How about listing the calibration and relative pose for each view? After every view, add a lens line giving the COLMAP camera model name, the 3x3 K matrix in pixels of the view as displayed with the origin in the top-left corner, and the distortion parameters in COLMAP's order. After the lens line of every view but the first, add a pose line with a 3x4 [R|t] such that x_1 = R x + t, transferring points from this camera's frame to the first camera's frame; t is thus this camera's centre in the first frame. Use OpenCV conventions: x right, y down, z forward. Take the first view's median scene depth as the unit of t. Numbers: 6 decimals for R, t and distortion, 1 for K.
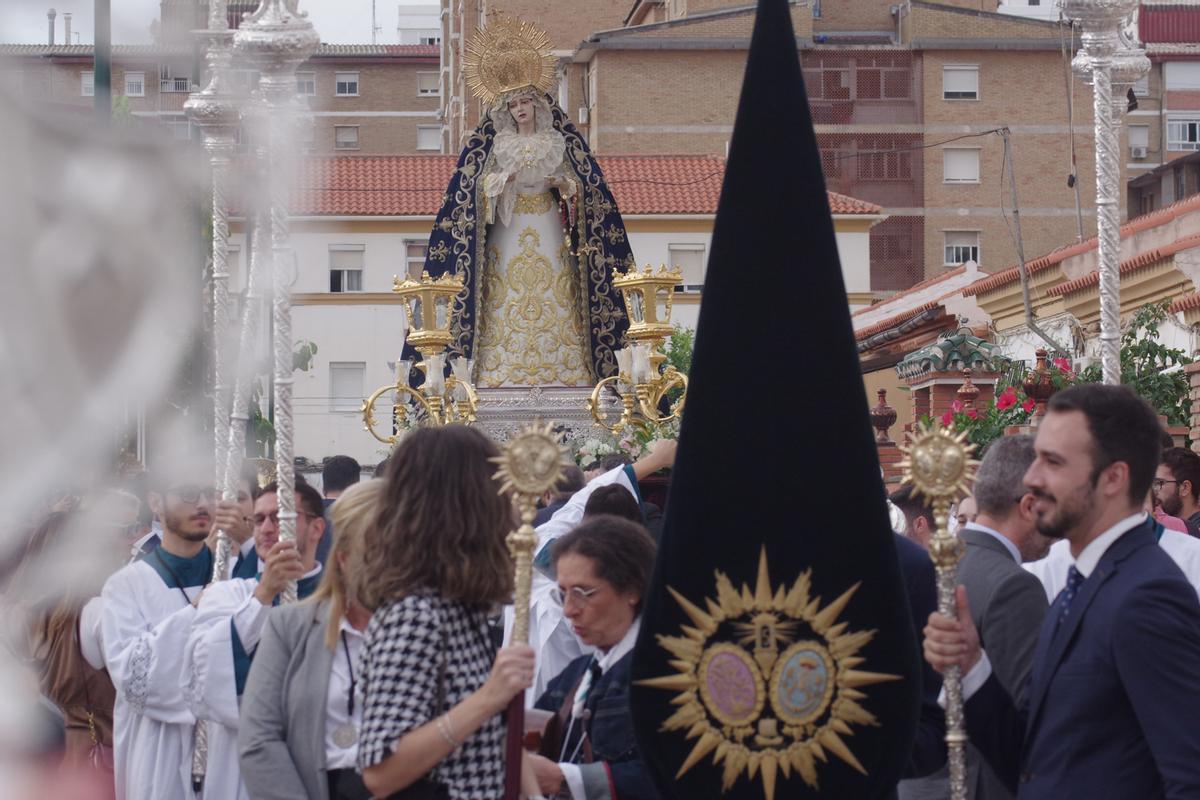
lens RADIAL K [[4180.2, 0, 600.0], [0, 4180.2, 400.0], [0, 0, 1]] dist [-0.027795, 0.203520]
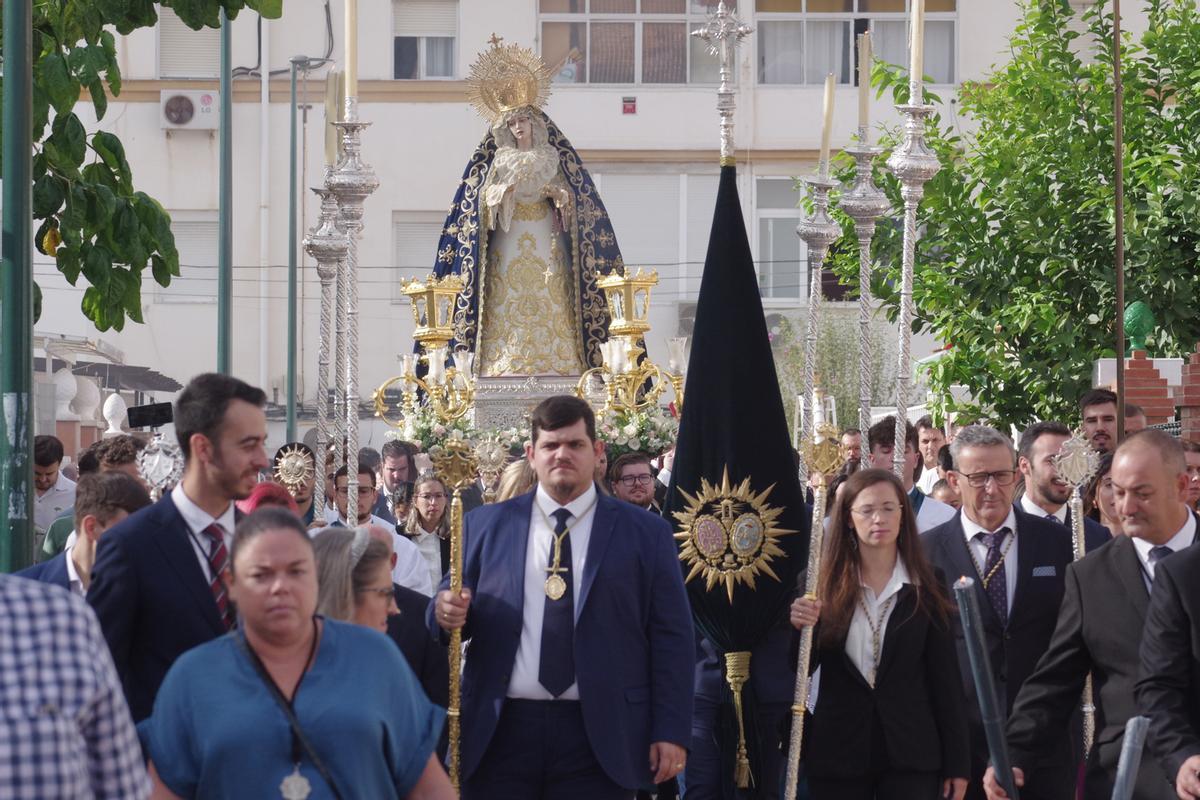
lens RADIAL K [[3922.7, 0, 600.0], [0, 3922.7, 400.0], [0, 0, 1]] dist [-0.376117, -0.645548]
pose [[0.999982, -0.004858, 0.003466, -0.025224], [0.004847, 0.999983, 0.003271, -0.000884], [-0.003482, -0.003254, 0.999989, -0.807250]]
